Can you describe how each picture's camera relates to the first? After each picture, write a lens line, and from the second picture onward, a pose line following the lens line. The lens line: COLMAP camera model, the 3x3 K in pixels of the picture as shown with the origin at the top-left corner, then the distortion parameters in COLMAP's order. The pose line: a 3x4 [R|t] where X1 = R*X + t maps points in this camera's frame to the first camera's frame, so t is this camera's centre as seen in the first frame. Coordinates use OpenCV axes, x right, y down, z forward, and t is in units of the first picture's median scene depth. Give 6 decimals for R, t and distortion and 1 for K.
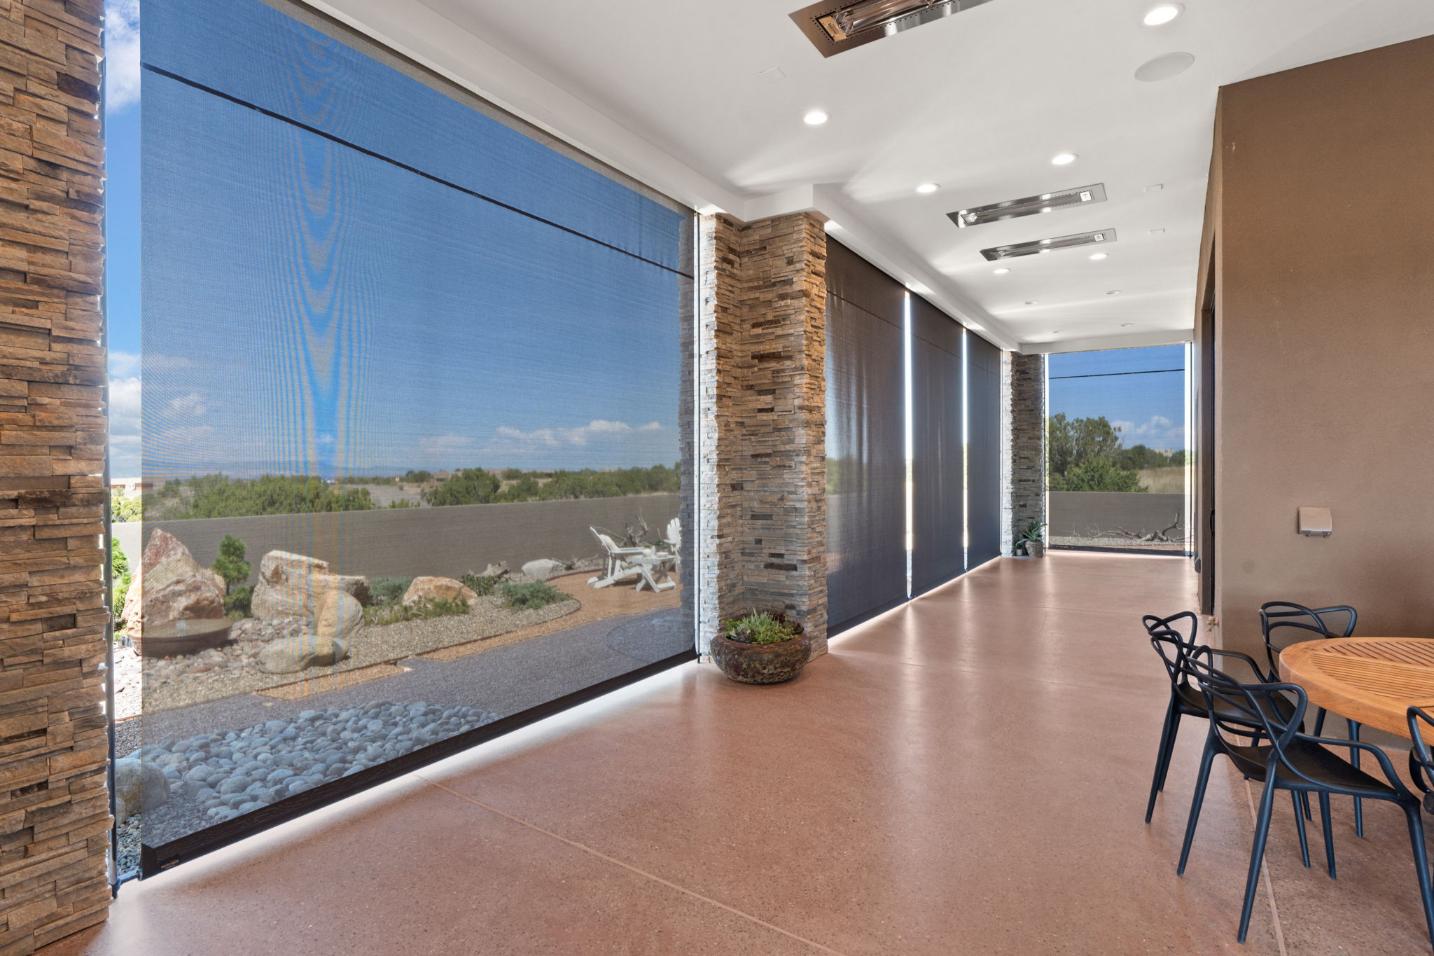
lens RADIAL K [[712.3, 0, 723.3], [0, 712.3, 474.4], [0, 0, 1]] dist [-0.004790, 0.001467]
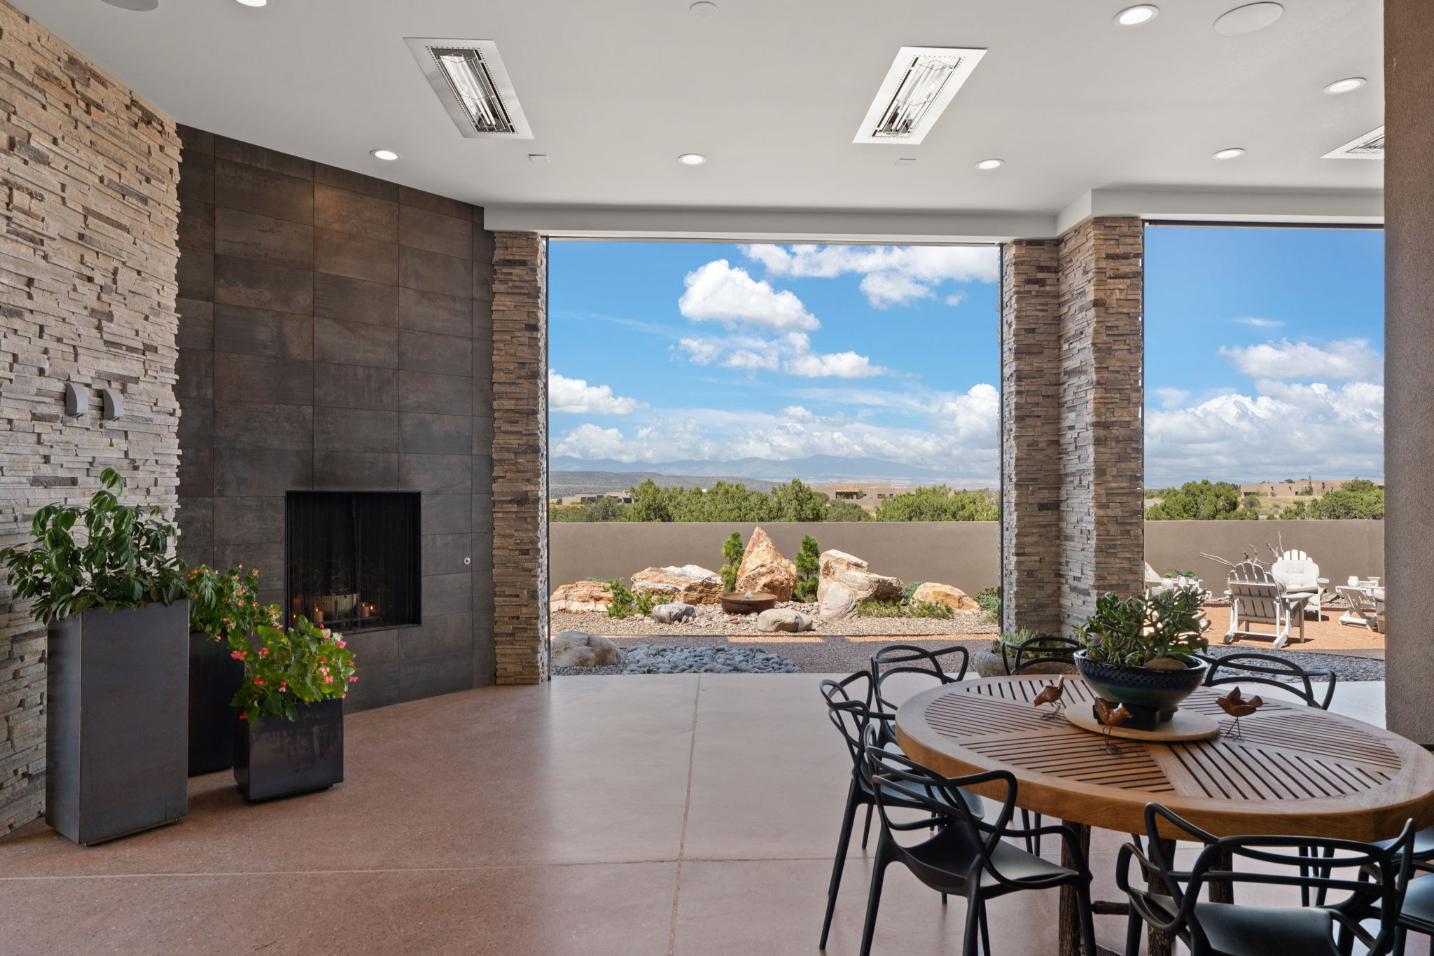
lens RADIAL K [[865.9, 0, 722.3], [0, 865.9, 481.4], [0, 0, 1]] dist [-0.000103, 0.000616]
pose [[0.585226, 0.001810, -0.810868, 0.751142], [-0.006162, 0.999979, -0.002215, -0.012013], [0.810847, 0.006293, 0.585224, -0.072107]]
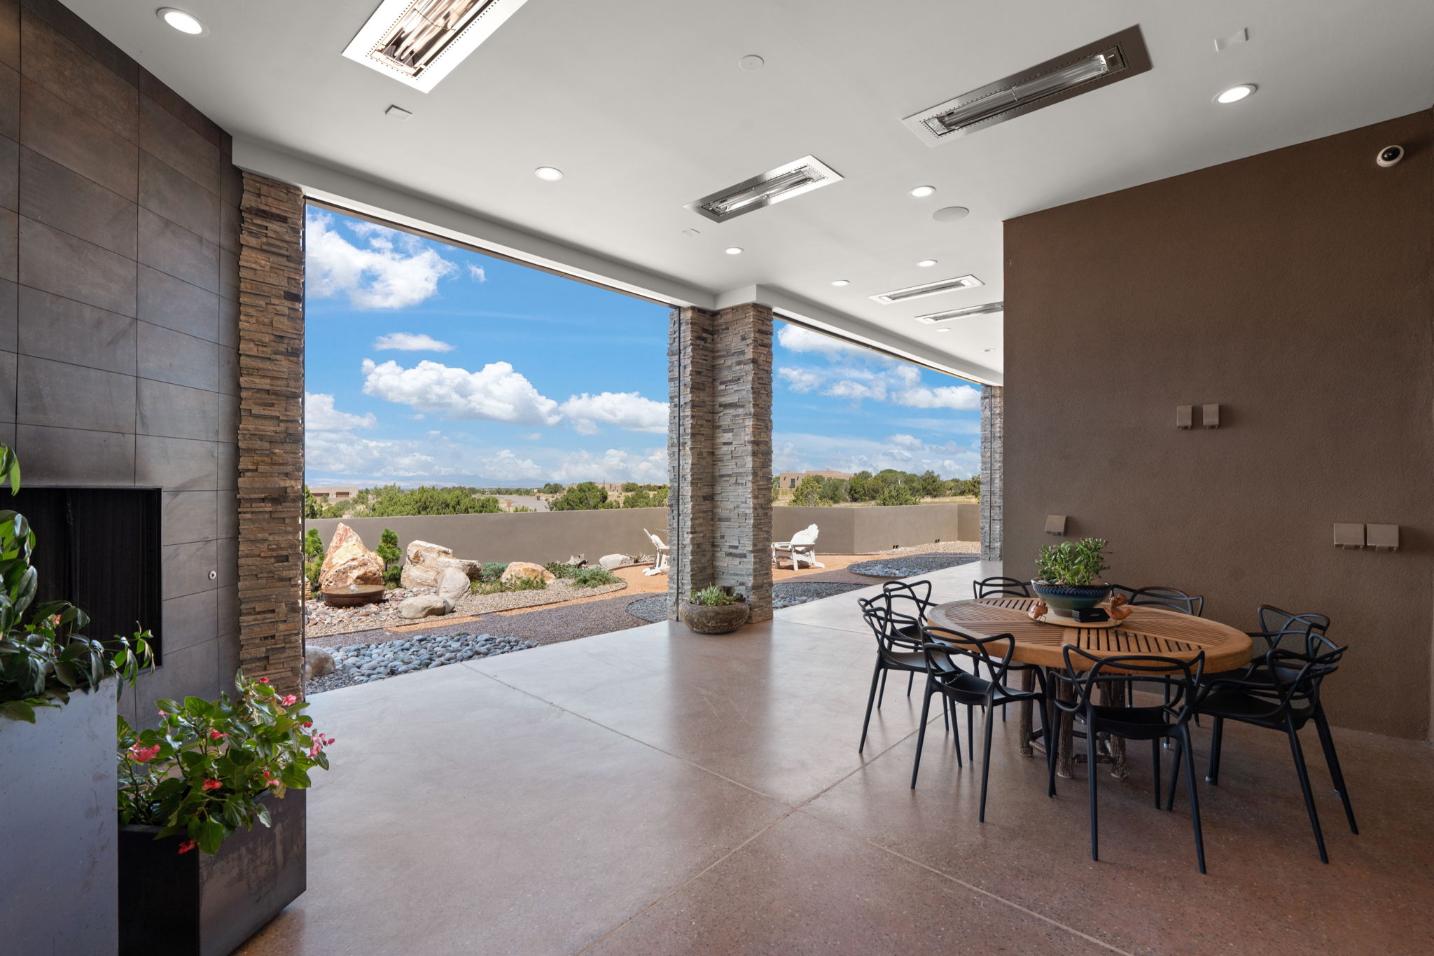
lens RADIAL K [[644.0, 0, 717.9], [0, 644.0, 482.6], [0, 0, 1]] dist [0.000947, -0.000080]
pose [[0.987616, 0.006264, -0.156765, 0.245402], [-0.007637, 0.999938, -0.008157, -0.002584], [0.156704, 0.009254, 0.987602, -0.262292]]
